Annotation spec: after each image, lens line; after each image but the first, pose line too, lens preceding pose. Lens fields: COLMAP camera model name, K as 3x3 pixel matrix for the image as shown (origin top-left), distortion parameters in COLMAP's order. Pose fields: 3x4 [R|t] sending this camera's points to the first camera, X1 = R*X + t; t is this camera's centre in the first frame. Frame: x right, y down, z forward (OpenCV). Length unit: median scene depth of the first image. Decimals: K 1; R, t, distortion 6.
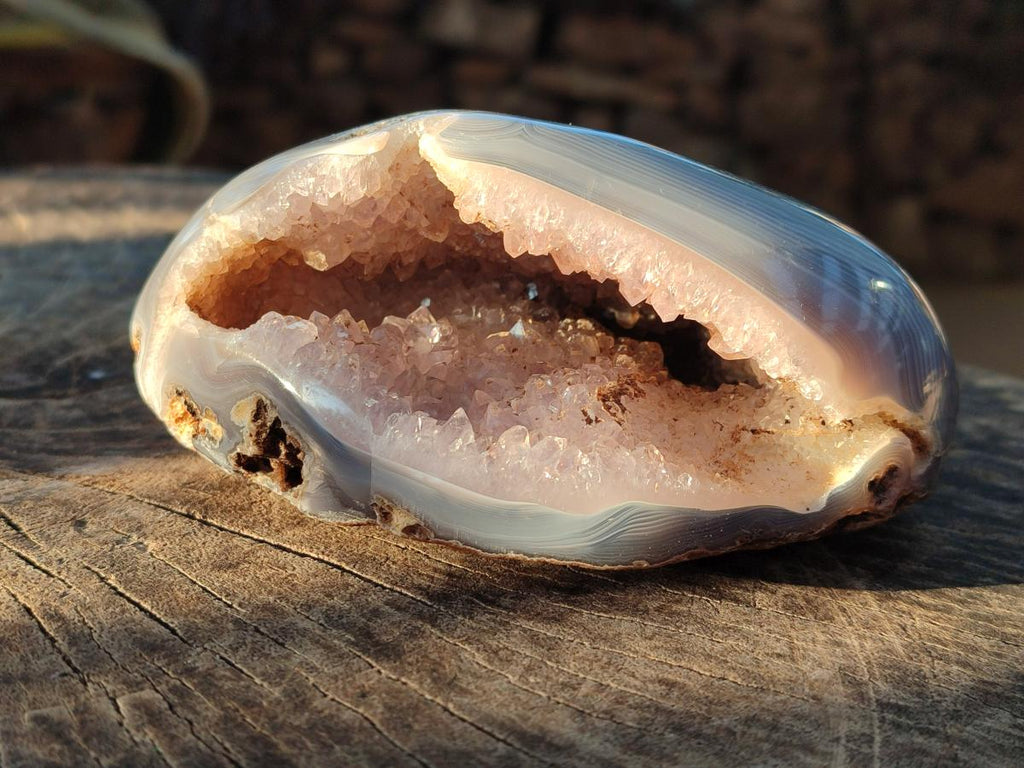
lens RADIAL K [[1589.5, 0, 502.3], [0, 1589.5, 380.8], [0, 0, 1]] dist [0.417135, -2.917117]
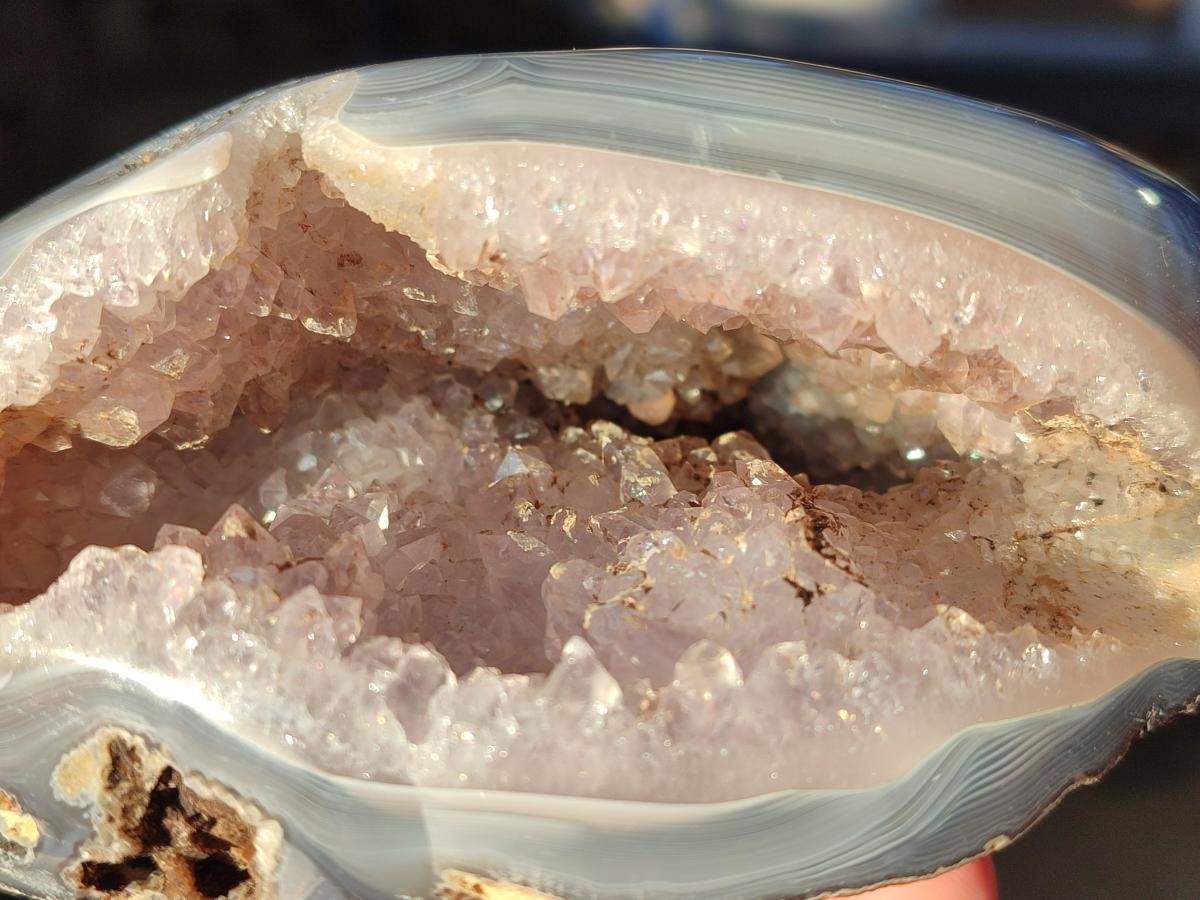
lens RADIAL K [[1855.7, 0, 600.0], [0, 1855.7, 450.0], [0, 0, 1]] dist [0.046627, -0.569828]
pose [[0.919936, -0.238050, 0.311529, -0.167229], [0.249970, 0.968252, 0.001723, -0.034451], [-0.302049, 0.076288, 0.950235, 0.440556]]
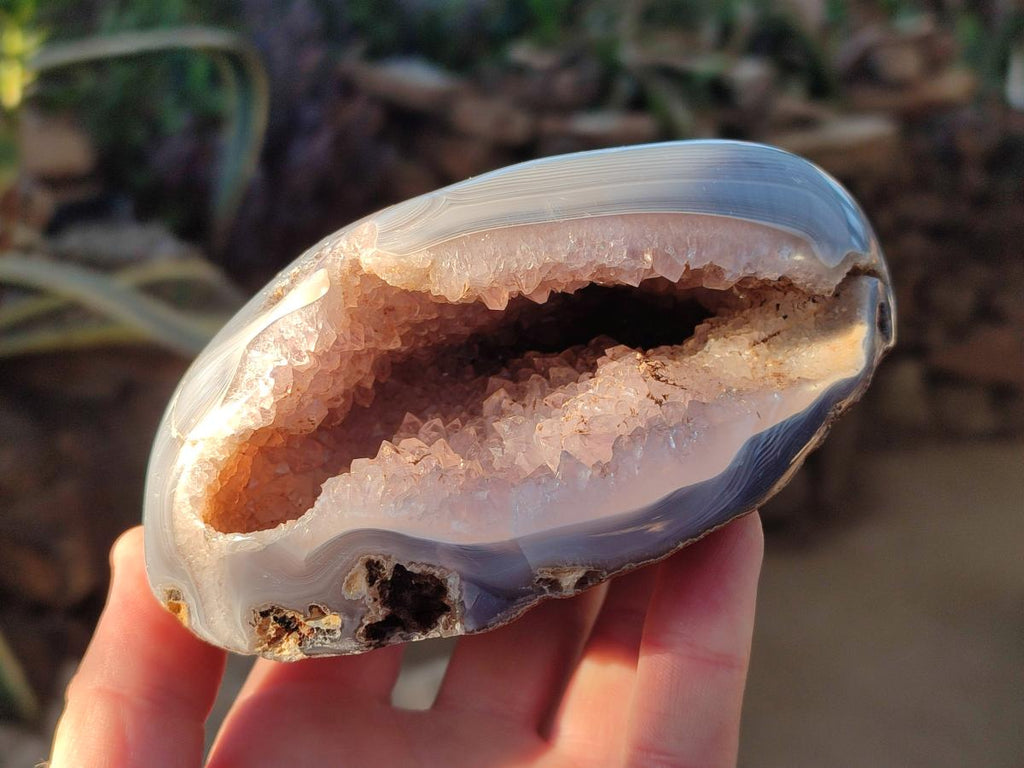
lens RADIAL K [[1589.5, 0, 502.3], [0, 1589.5, 380.8], [0, 0, 1]] dist [0.417135, -2.917117]
pose [[0.800713, -0.496599, 0.335035, -0.352634], [0.522628, 0.852438, 0.014460, -0.052279], [-0.292778, 0.163520, 0.942095, 0.043682]]
